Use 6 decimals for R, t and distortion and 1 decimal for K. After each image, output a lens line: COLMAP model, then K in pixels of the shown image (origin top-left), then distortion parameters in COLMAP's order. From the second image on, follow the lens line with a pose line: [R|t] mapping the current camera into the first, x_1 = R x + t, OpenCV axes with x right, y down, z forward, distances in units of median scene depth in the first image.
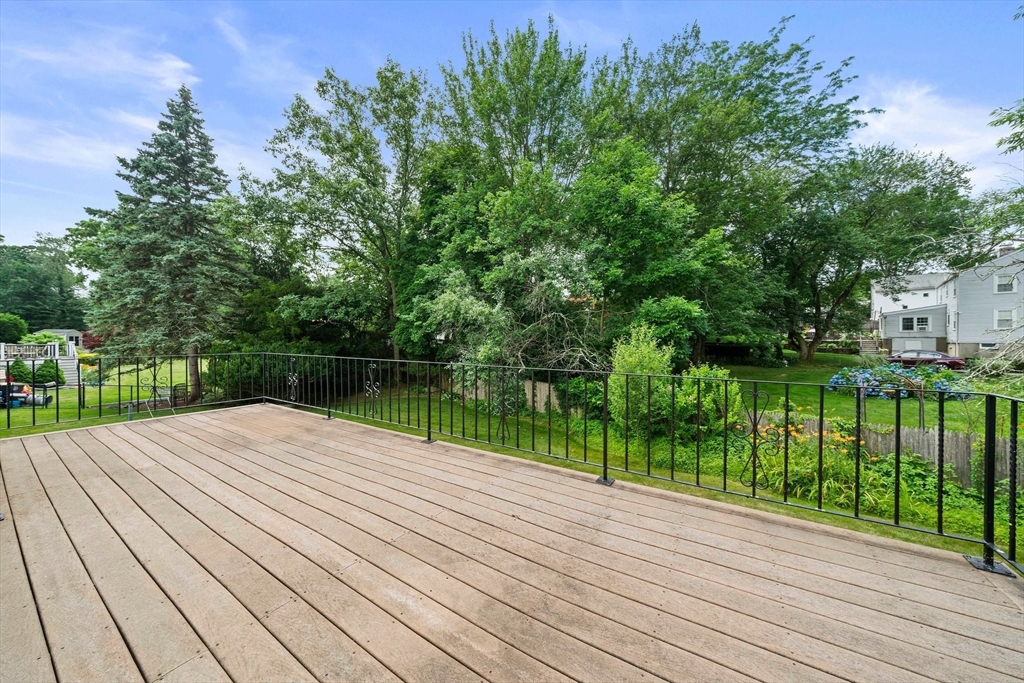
lens RADIAL K [[351.5, 0, 515.0], [0, 351.5, 333.8], [0, 0, 1]] dist [-0.001970, -0.000028]
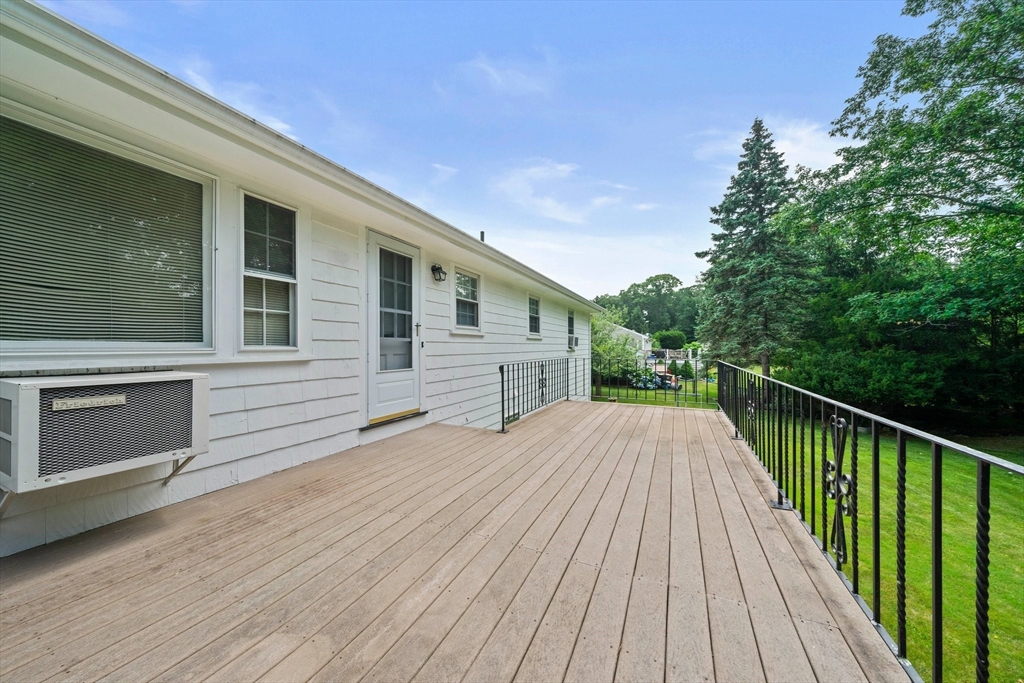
lens RADIAL K [[351.5, 0, 513.2], [0, 351.5, 344.8], [0, 0, 1]] dist [-0.001970, -0.000028]
pose [[0.123495, -0.004317, -0.992336, 0.067083], [0.011335, 0.999931, -0.002940, 0.001861], [0.992280, -0.010885, 0.123536, 0.089505]]
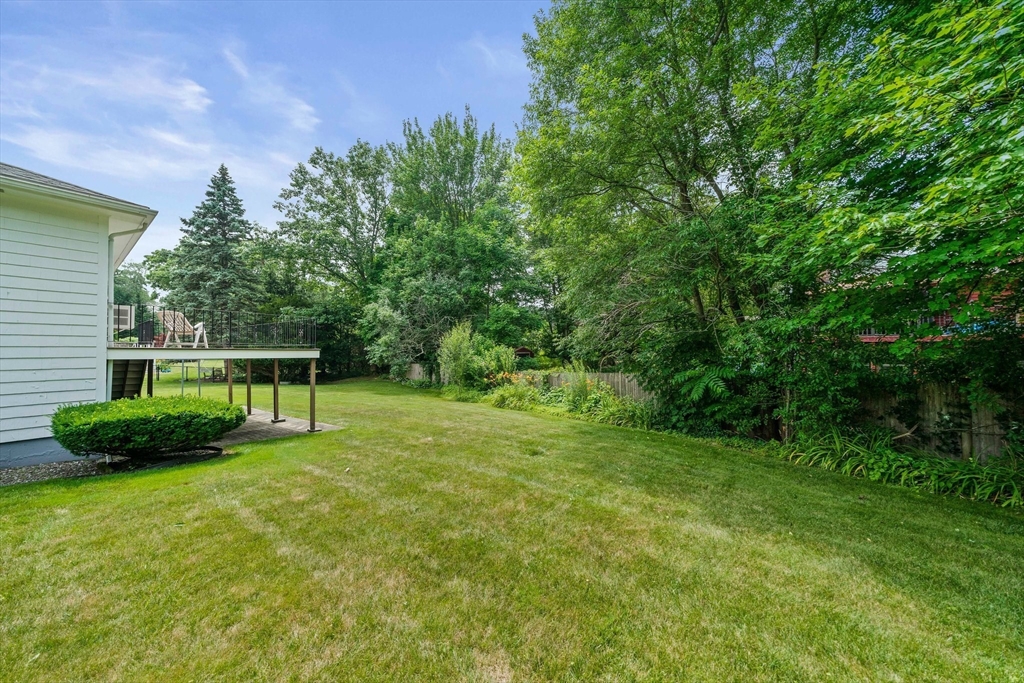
lens RADIAL K [[351.5, 0, 517.8], [0, 351.5, 343.2], [0, 0, 1]] dist [-0.001970, -0.000028]
pose [[0.996425, 0.000753, -0.084479, 0.436139], [-0.001536, 0.999956, -0.009206, 0.053766], [0.084468, 0.009303, 0.996383, -0.374961]]
